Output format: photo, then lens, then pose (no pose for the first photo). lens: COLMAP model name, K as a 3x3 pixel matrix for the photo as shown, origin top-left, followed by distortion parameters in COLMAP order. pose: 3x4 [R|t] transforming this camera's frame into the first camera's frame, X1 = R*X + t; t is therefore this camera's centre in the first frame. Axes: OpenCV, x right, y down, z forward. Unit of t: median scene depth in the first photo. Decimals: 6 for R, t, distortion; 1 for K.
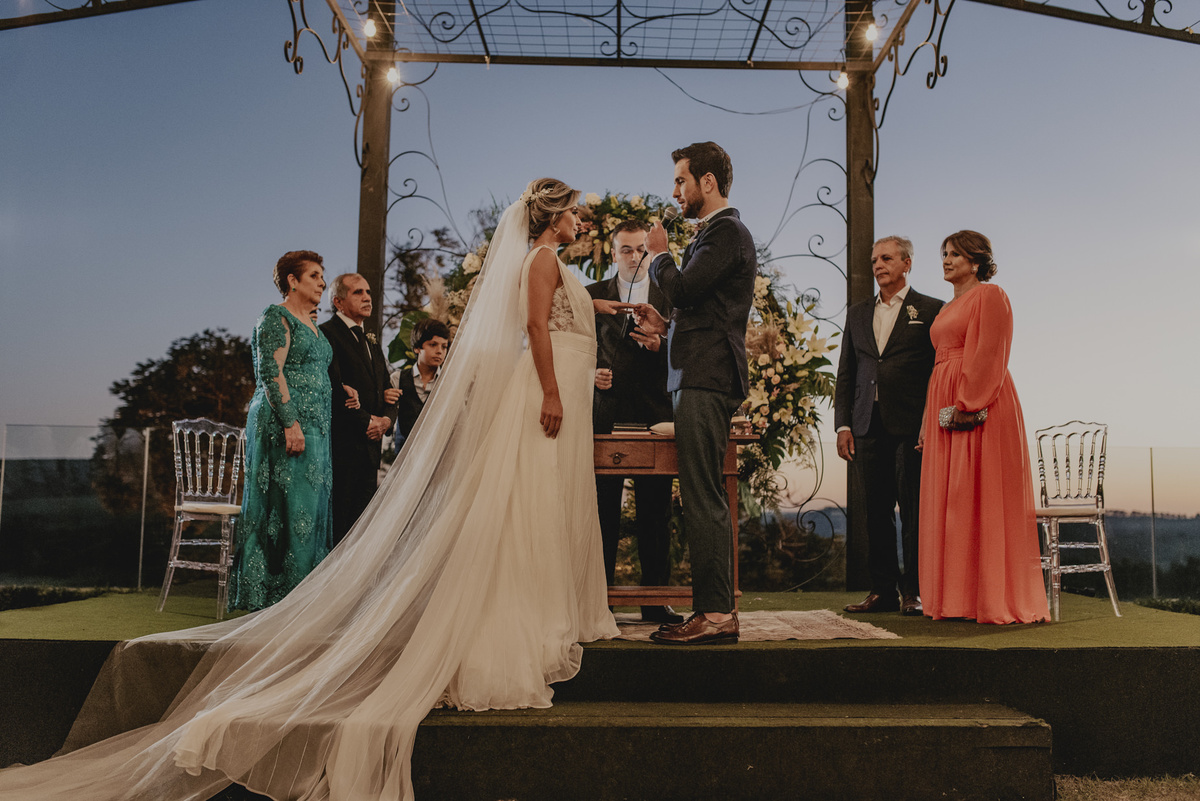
lens RADIAL K [[1188.5, 0, 600.0], [0, 1188.5, 400.5], [0, 0, 1]] dist [-0.025852, -0.005439]
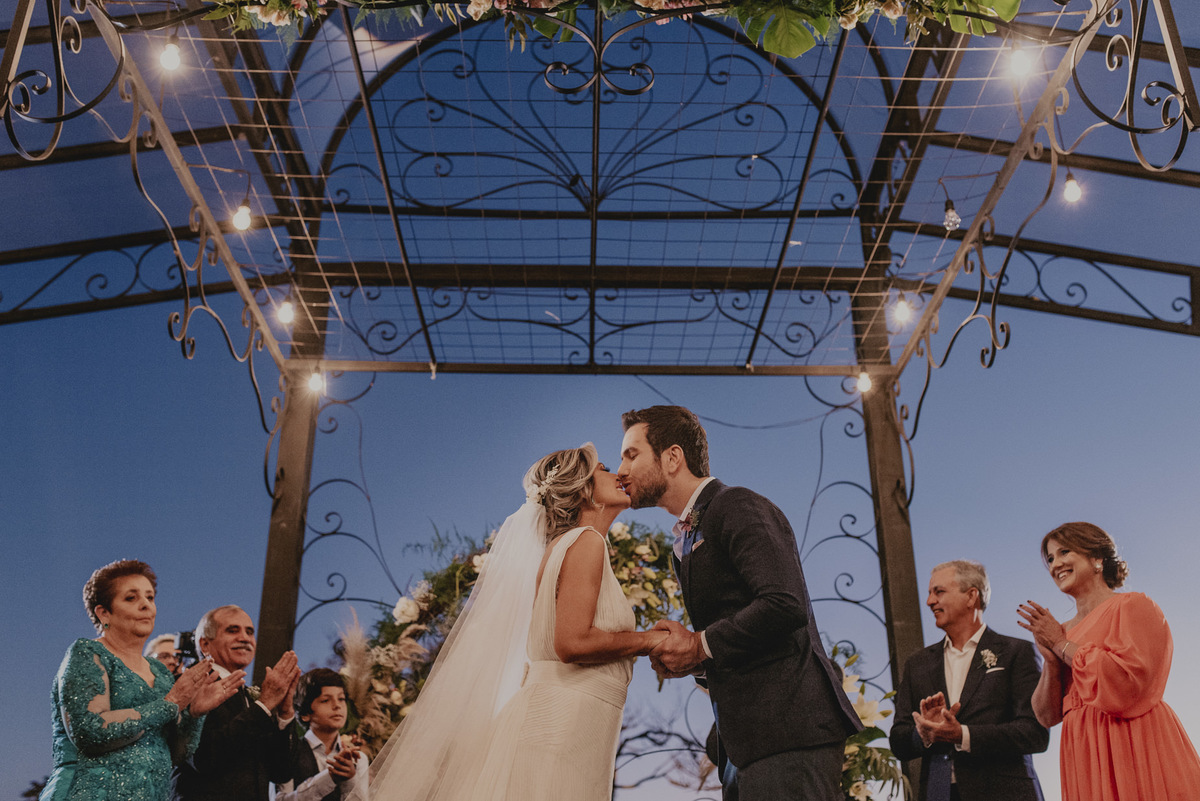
lens RADIAL K [[1188.5, 0, 600.0], [0, 1188.5, 400.5], [0, 0, 1]] dist [-0.025852, -0.005439]
pose [[0.999385, -0.012921, 0.032586, -0.006082], [0.023255, 0.939950, -0.340520, 0.019306], [-0.026229, 0.341068, 0.939673, 0.223190]]
